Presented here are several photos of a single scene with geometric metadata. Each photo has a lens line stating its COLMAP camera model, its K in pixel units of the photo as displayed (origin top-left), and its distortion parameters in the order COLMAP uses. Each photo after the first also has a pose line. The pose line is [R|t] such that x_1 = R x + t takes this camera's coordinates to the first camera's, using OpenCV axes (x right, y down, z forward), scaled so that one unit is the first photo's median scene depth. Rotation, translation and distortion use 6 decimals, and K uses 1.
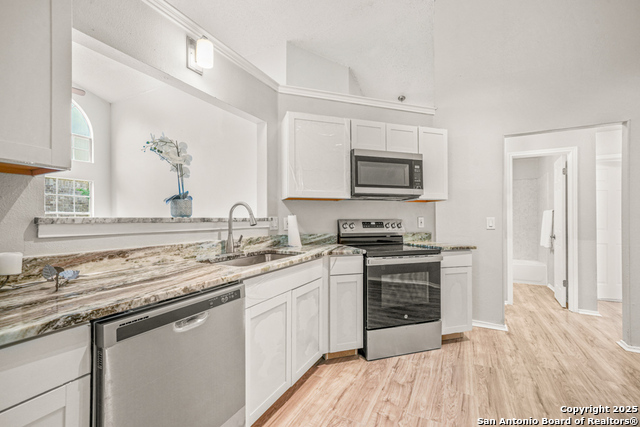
lens RADIAL K [[286.9, 0, 306.0], [0, 286.9, 218.8], [0, 0, 1]] dist [0.001595, 0.000238]
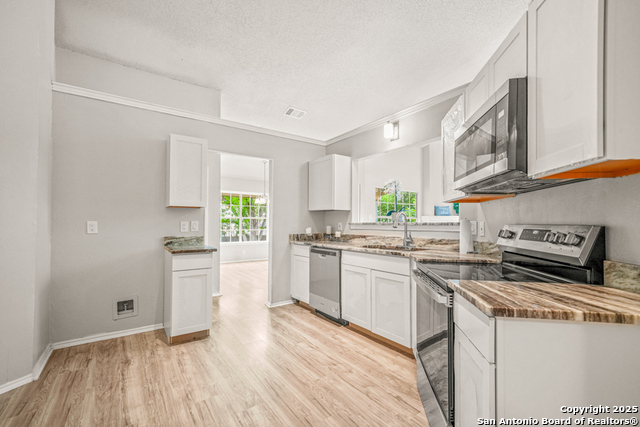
lens RADIAL K [[273.7, 0, 318.4], [0, 273.7, 220.7], [0, 0, 1]] dist [0.000016, 0.000259]
pose [[-0.448387, -0.007086, -0.893812, 0.994193], [-0.000682, 0.999971, -0.007586, -0.001541], [0.893839, -0.002792, -0.448378, 1.000034]]
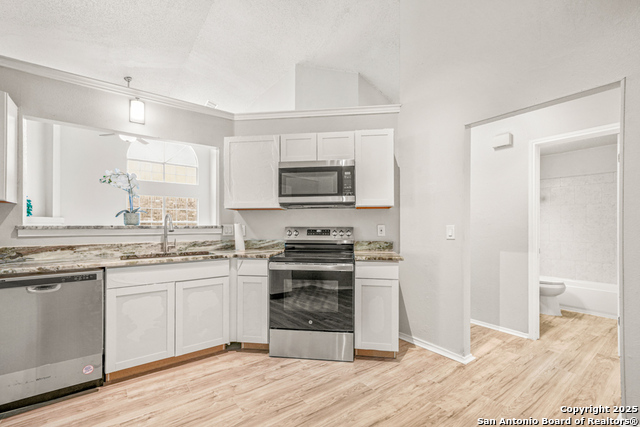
lens RADIAL K [[282.3, 0, 305.9], [0, 282.3, 225.4], [0, 0, 1]] dist [0.002532, 0.000304]
pose [[0.897085, -0.000299, -0.441859, 0.736421], [-0.001000, 0.999996, -0.002708, -0.001536], [0.441858, 0.002871, 0.897080, 0.085138]]
